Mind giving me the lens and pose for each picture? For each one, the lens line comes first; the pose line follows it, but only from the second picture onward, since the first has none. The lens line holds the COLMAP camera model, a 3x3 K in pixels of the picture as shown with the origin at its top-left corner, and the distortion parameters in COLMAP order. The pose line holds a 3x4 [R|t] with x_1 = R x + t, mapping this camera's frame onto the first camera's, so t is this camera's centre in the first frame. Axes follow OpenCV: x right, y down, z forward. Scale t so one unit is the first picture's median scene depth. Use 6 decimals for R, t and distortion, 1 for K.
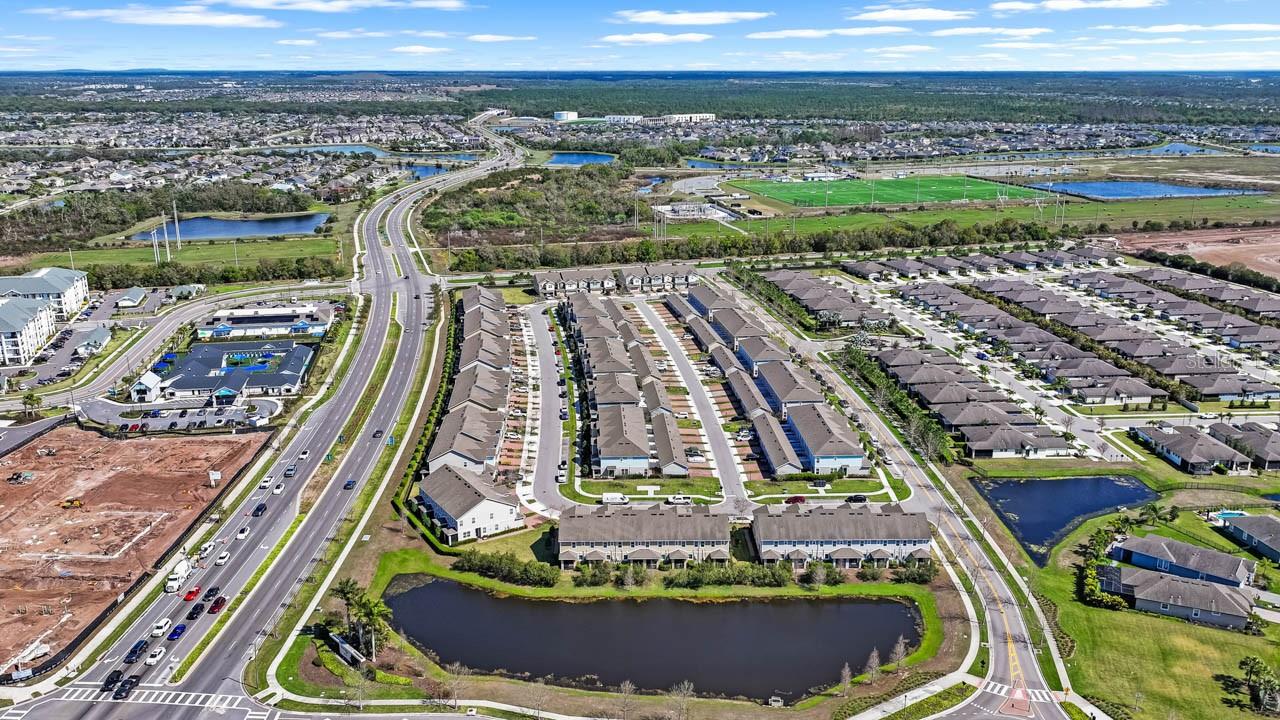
lens RADIAL K [[1038.8, 0, 640.0], [0, 1038.8, 360.0], [0, 0, 1]] dist [0.002880, 0.000350]
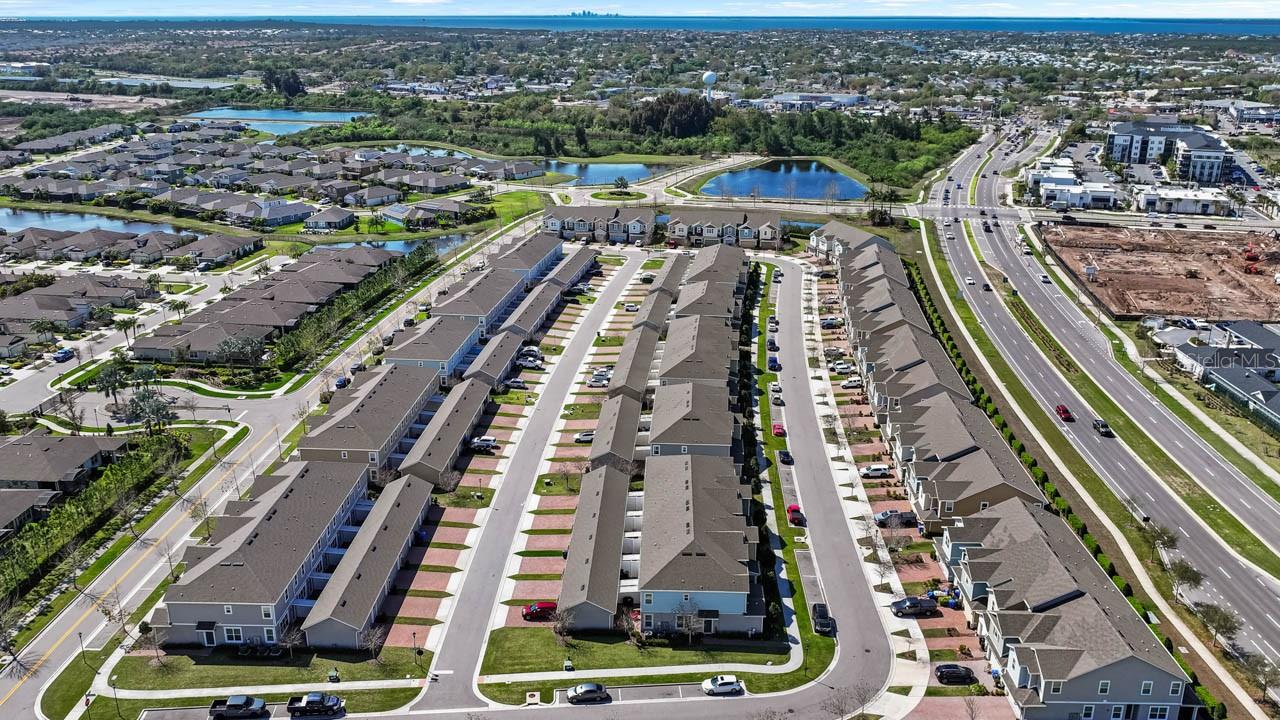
lens RADIAL K [[1038.8, 0, 640.0], [0, 1038.8, 360.0], [0, 0, 1]] dist [0.002880, 0.000350]
pose [[-0.978914, -0.066850, 0.193025, -0.126125], [0.053051, 0.829315, 0.556257, -0.365057], [-0.197265, 0.554768, -0.808282, 1.644029]]
